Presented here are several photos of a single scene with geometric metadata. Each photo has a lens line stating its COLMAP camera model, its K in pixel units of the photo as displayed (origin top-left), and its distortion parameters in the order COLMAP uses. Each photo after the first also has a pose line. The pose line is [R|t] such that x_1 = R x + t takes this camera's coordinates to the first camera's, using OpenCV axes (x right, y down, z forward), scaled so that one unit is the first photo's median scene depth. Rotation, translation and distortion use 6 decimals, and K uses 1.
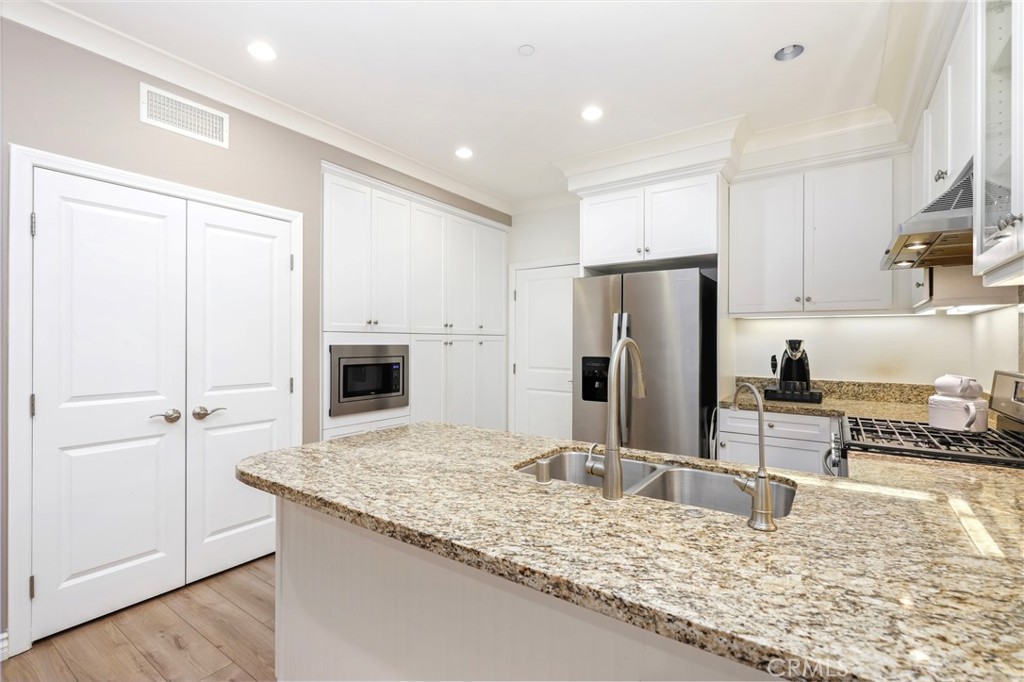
lens RADIAL K [[460.8, 0, 517.1], [0, 460.8, 340.4], [0, 0, 1]] dist [0.000296, 0.000272]
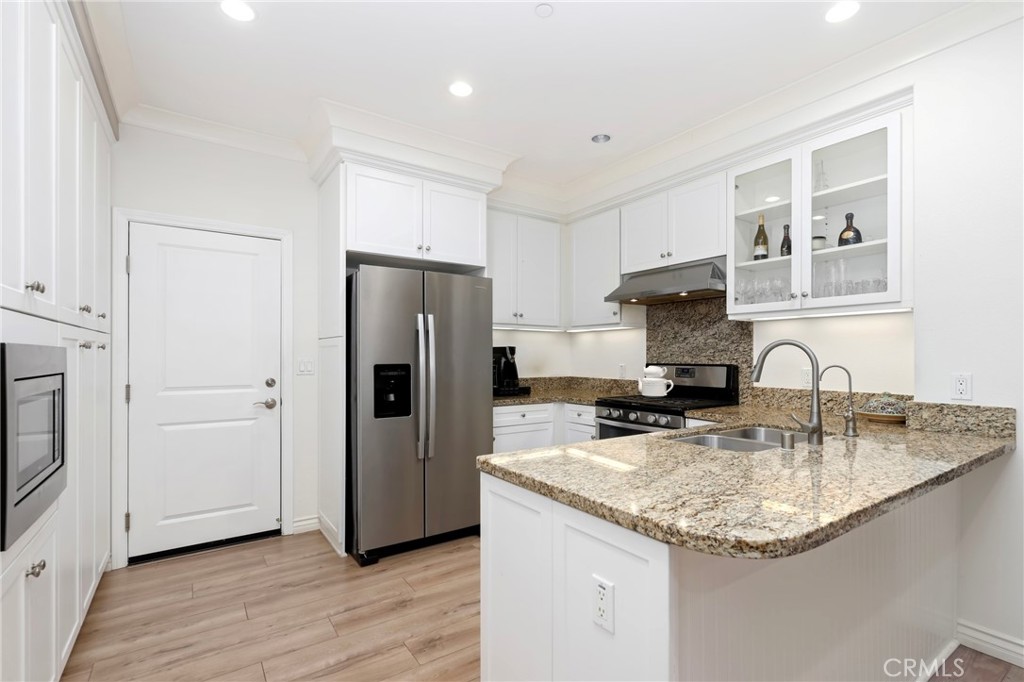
lens RADIAL K [[476.6, 0, 524.6], [0, 476.6, 354.0], [0, 0, 1]] dist [-0.001221, 0.000098]
pose [[0.343435, 0.000359, 0.939177, -0.644209], [-0.000991, 1.000000, -0.000020, 0.020417], [-0.939176, -0.000924, 0.343435, 0.554626]]
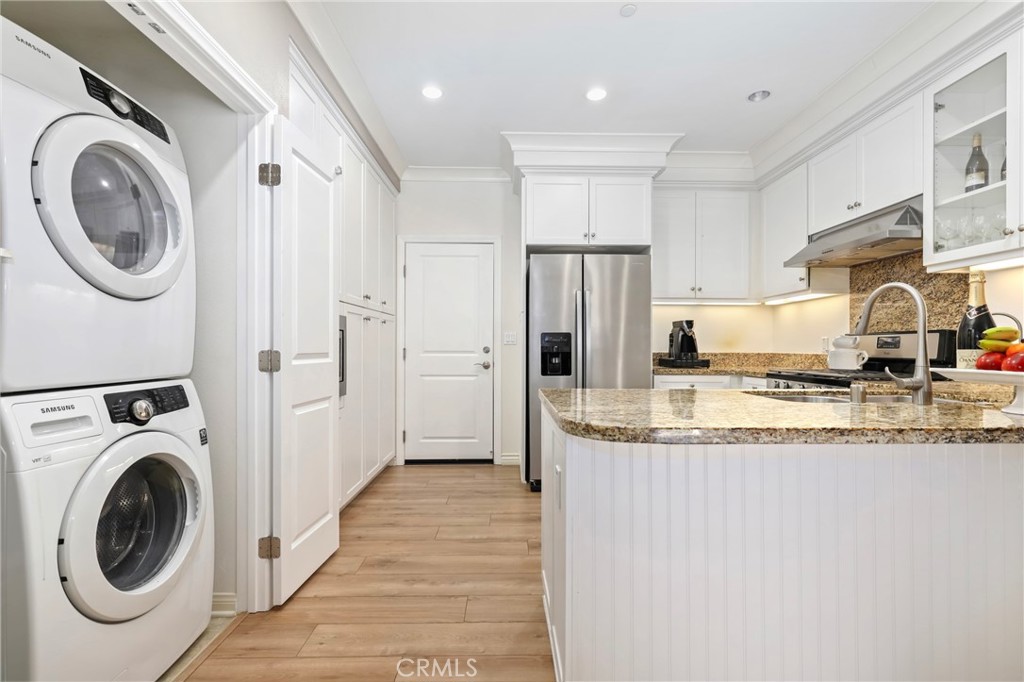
lens RADIAL K [[458.3, 0, 516.8], [0, 458.3, 345.8], [0, 0, 1]] dist [-0.002803, -0.000314]
pose [[0.809014, 0.000727, 0.587789, -0.576311], [-0.000950, 1.000000, 0.000071, 0.075554], [-0.587789, -0.000615, 0.809014, 0.262986]]
